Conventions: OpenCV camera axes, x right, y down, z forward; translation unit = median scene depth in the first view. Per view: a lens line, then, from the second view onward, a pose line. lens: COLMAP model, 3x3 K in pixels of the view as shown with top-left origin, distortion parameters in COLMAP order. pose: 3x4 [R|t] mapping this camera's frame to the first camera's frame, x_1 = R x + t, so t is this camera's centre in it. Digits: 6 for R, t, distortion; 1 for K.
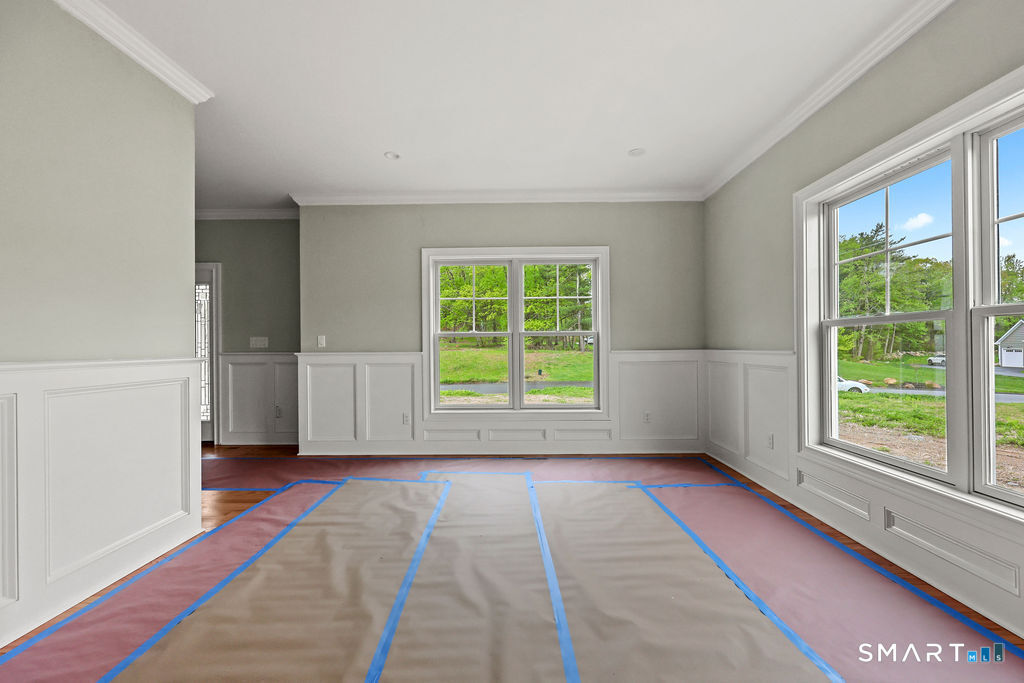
lens RADIAL K [[414.6, 0, 514.1], [0, 414.6, 340.8], [0, 0, 1]] dist [0.001653, -0.000018]
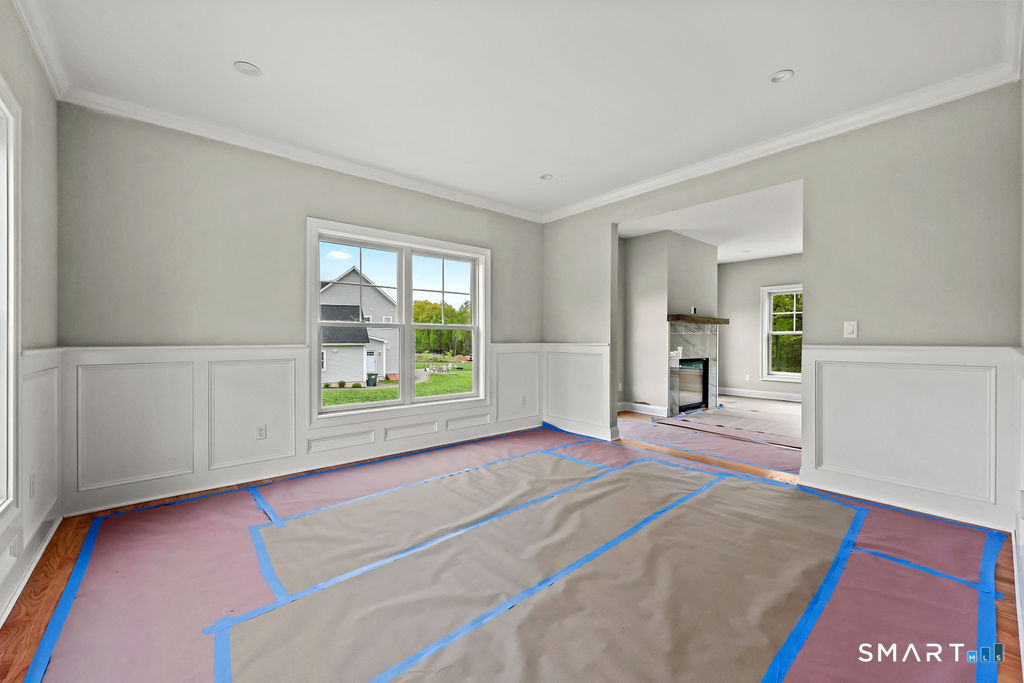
lens RADIAL K [[412.3, 0, 513.6], [0, 412.3, 343.1], [0, 0, 1]] dist [0.000928, 0.000026]
pose [[-0.661777, 0.004094, 0.749689, -0.437319], [-0.001414, 0.999976, -0.006709, 0.017644], [-0.749699, -0.005500, -0.661756, 0.911740]]
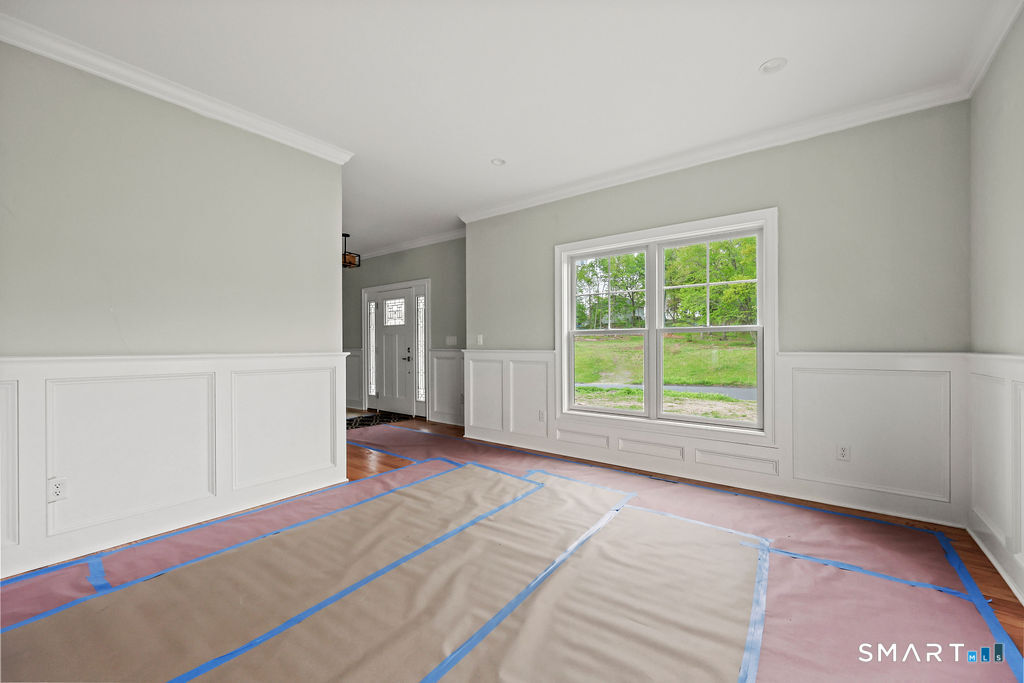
lens RADIAL K [[412.3, 0, 513.6], [0, 412.3, 343.1], [0, 0, 1]] dist [0.000928, 0.000026]
pose [[0.803222, 0.003103, -0.595672, 0.293872], [0.003596, 0.999943, 0.010057, -0.000834], [0.595669, -0.010220, 0.803165, 0.151159]]
